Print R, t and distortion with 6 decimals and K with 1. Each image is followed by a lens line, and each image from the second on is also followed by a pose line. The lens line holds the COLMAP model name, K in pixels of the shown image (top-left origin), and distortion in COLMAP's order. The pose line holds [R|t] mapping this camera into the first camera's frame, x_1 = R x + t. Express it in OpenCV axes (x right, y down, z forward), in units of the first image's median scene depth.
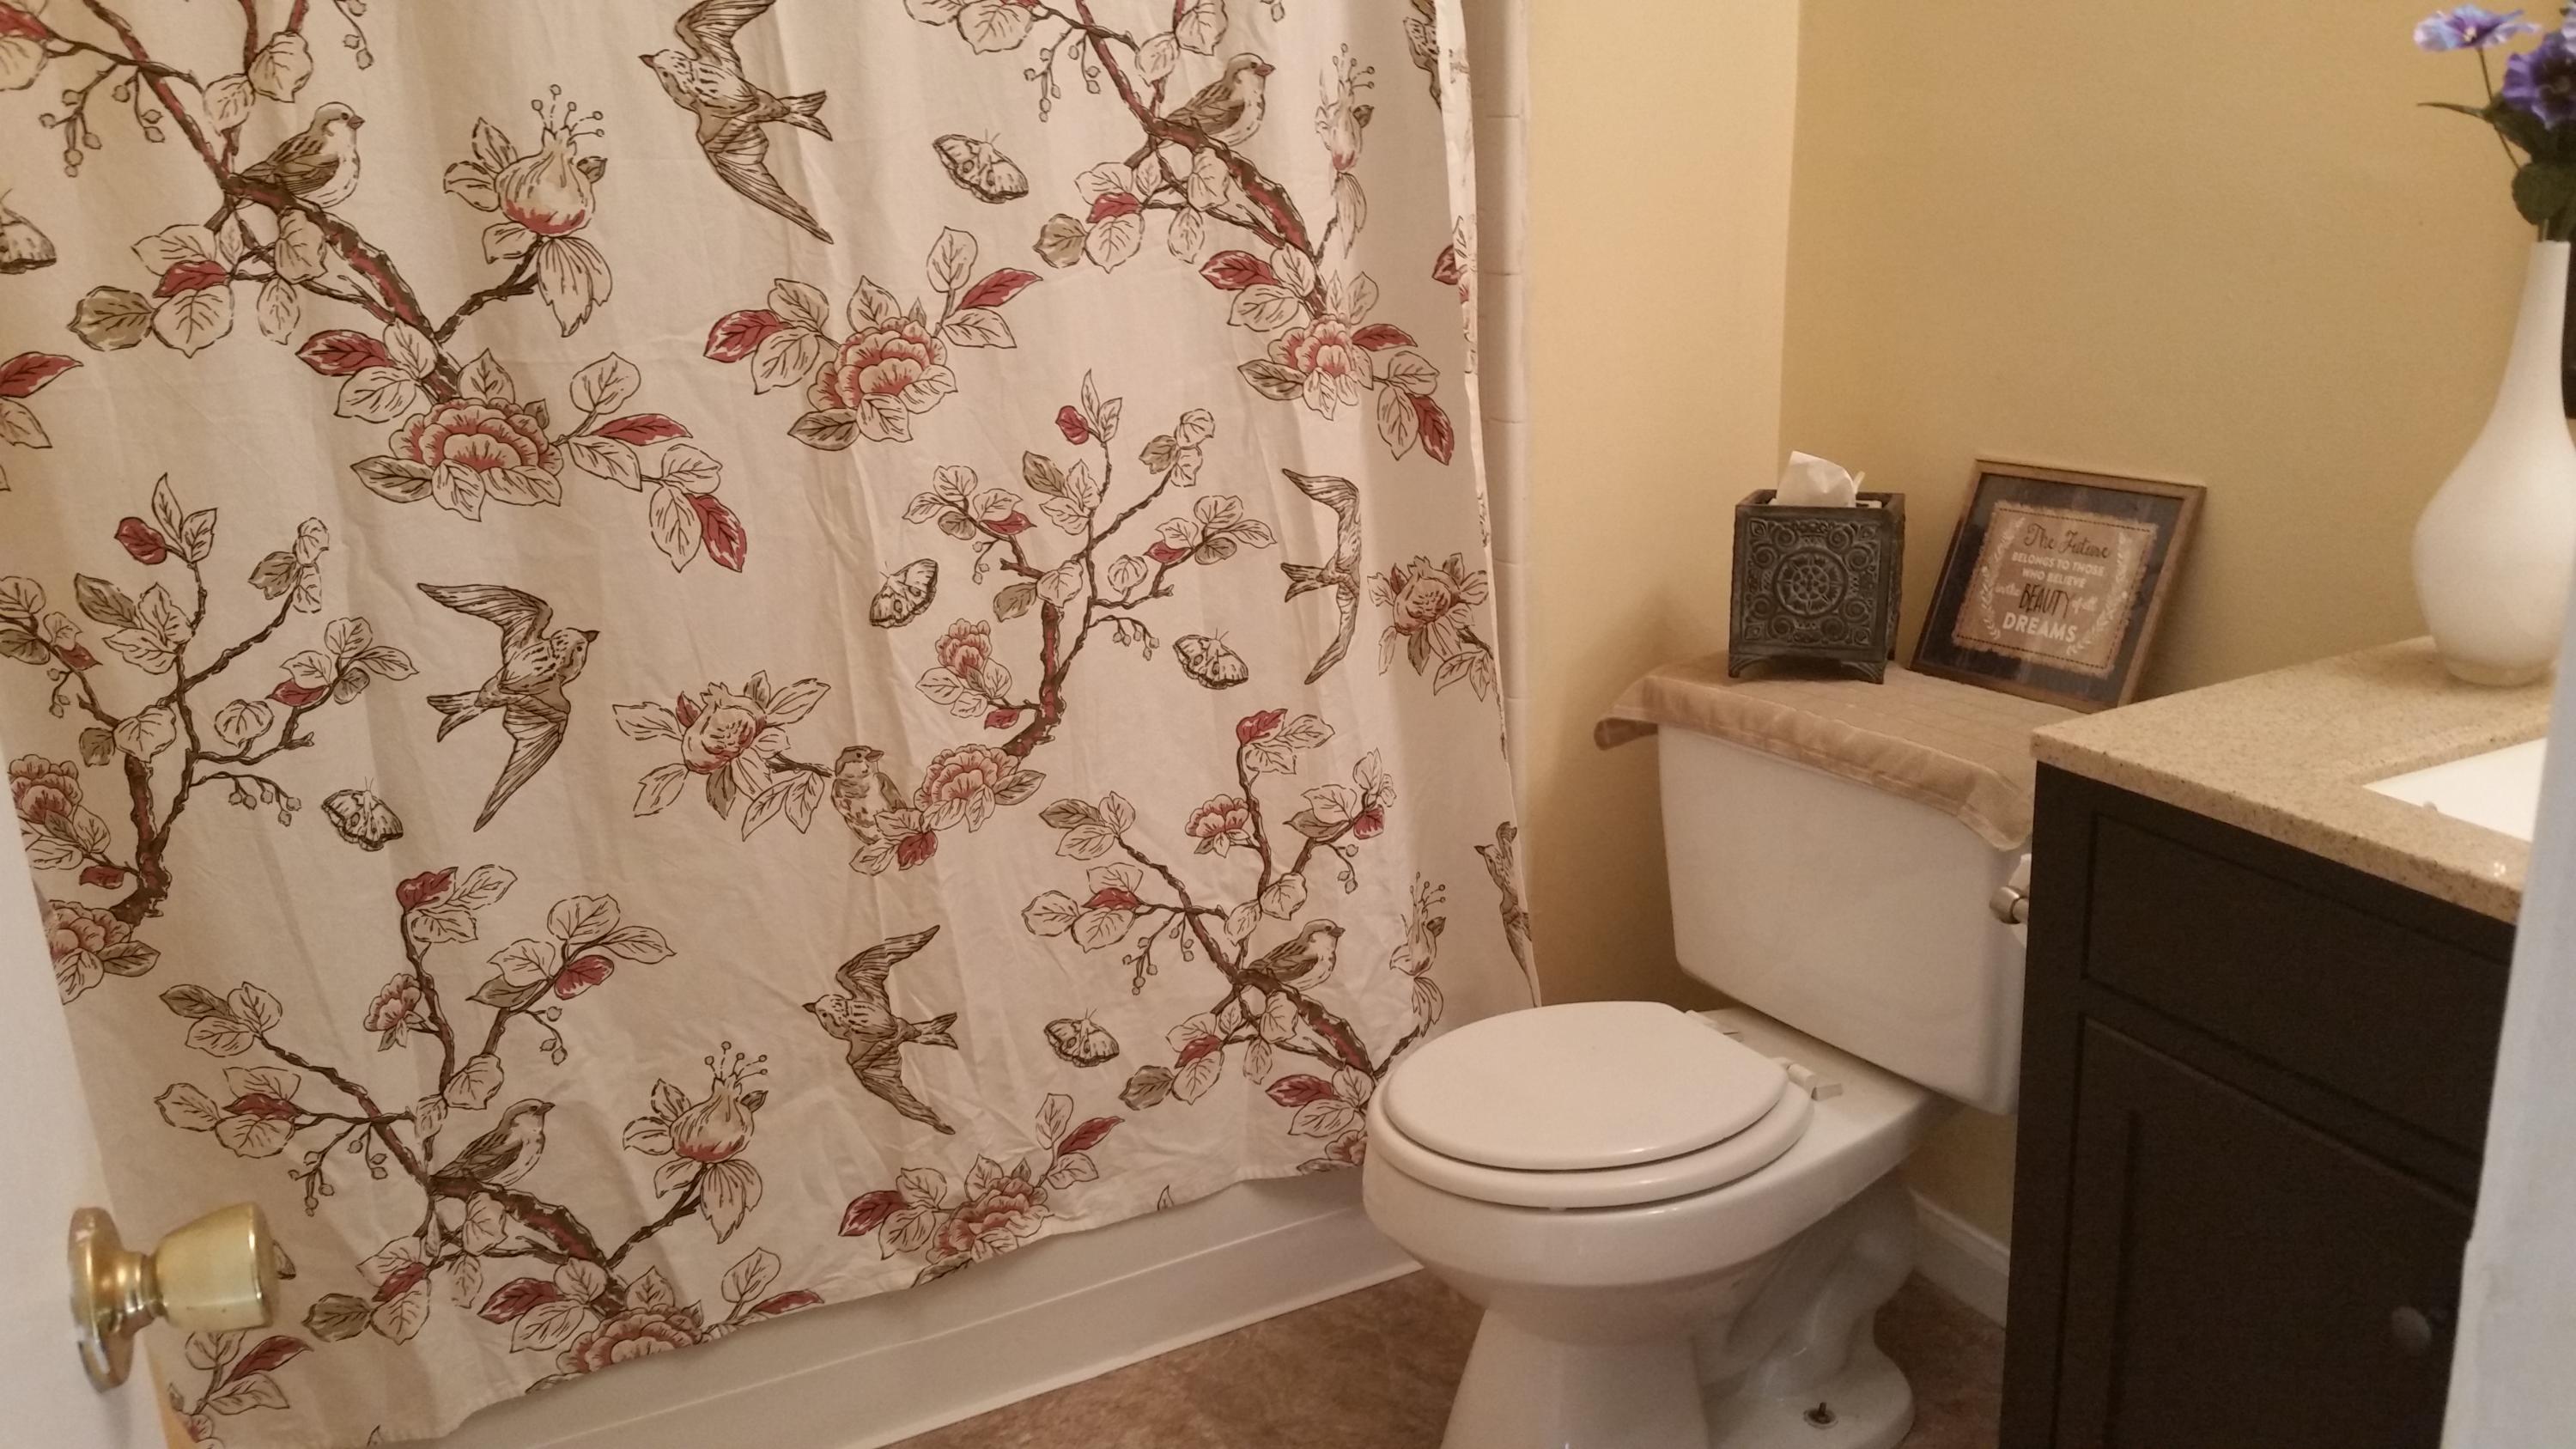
lens RADIAL K [[2153.9, 0, 1285.3], [0, 2153.9, 733.1], [0, 0, 1]] dist [0.120854, -0.237070]
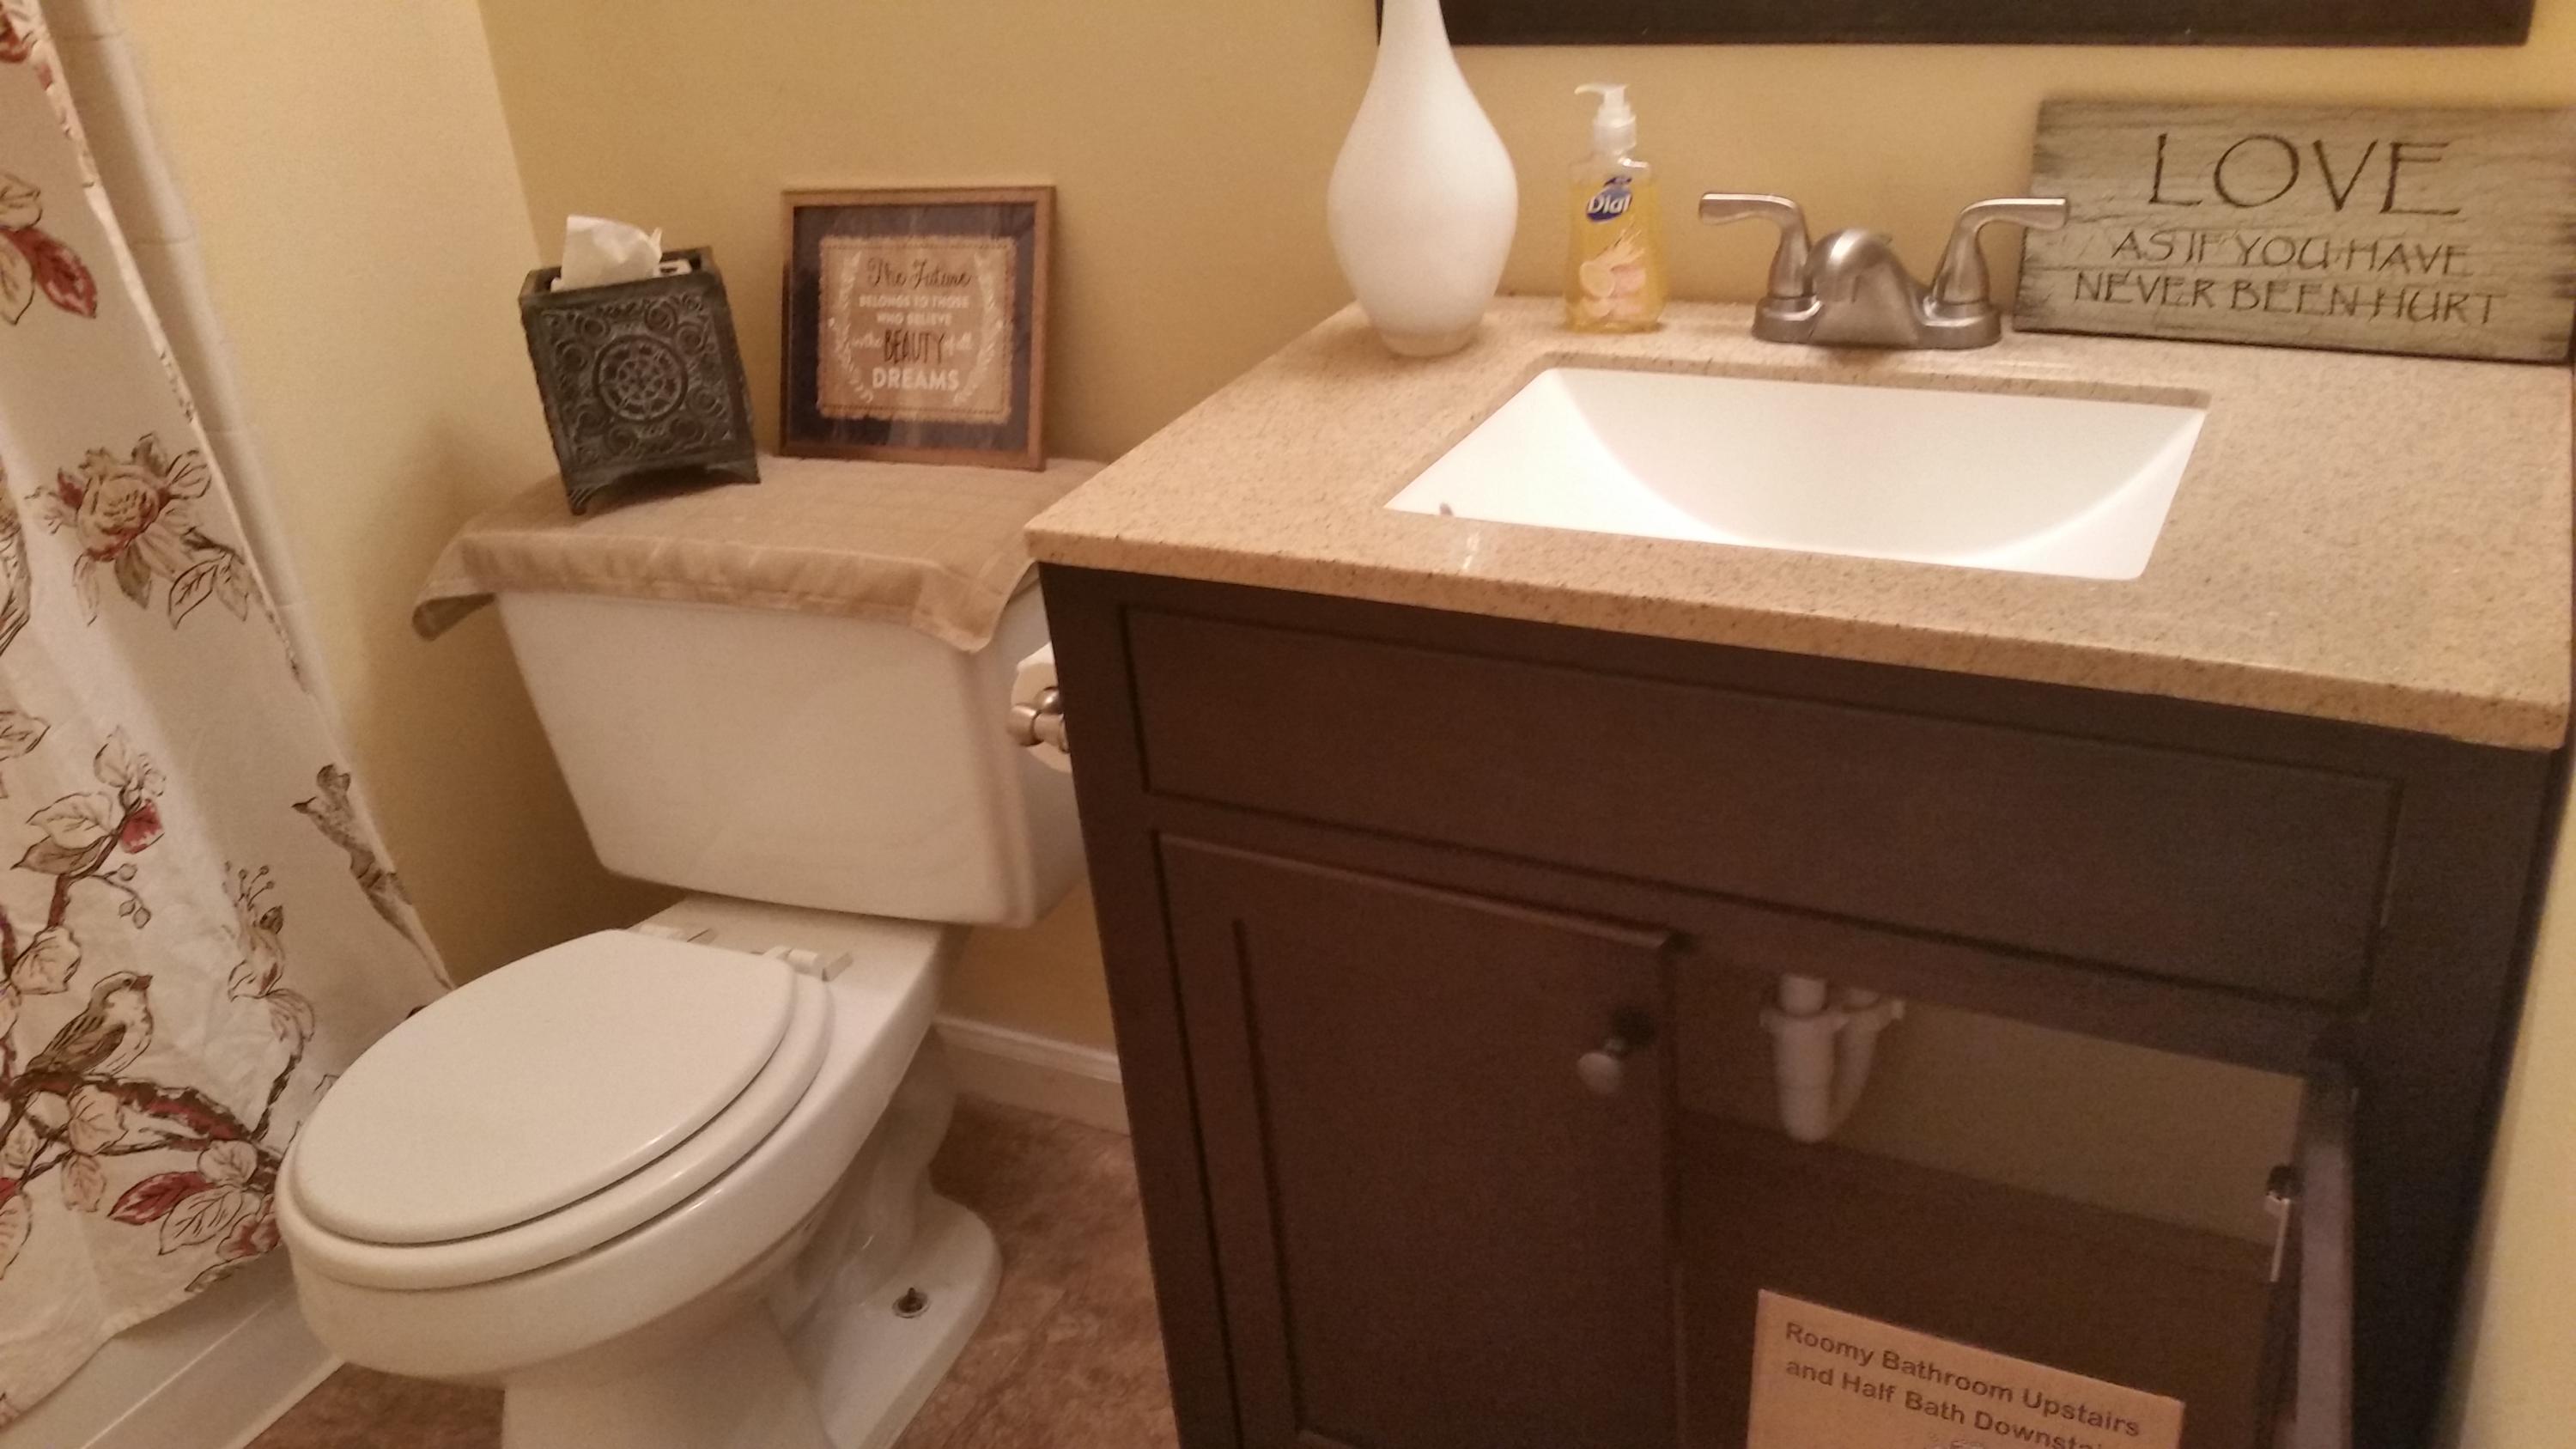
lens RADIAL K [[2153.9, 0, 1271.5], [0, 2153.9, 760.3], [0, 0, 1]] dist [0.120854, -0.237070]
pose [[0.813275, -0.298326, 0.499585, -0.012780], [0.225193, 0.953036, 0.202511, -0.044869], [-0.536537, -0.052193, 0.842261, 0.185182]]
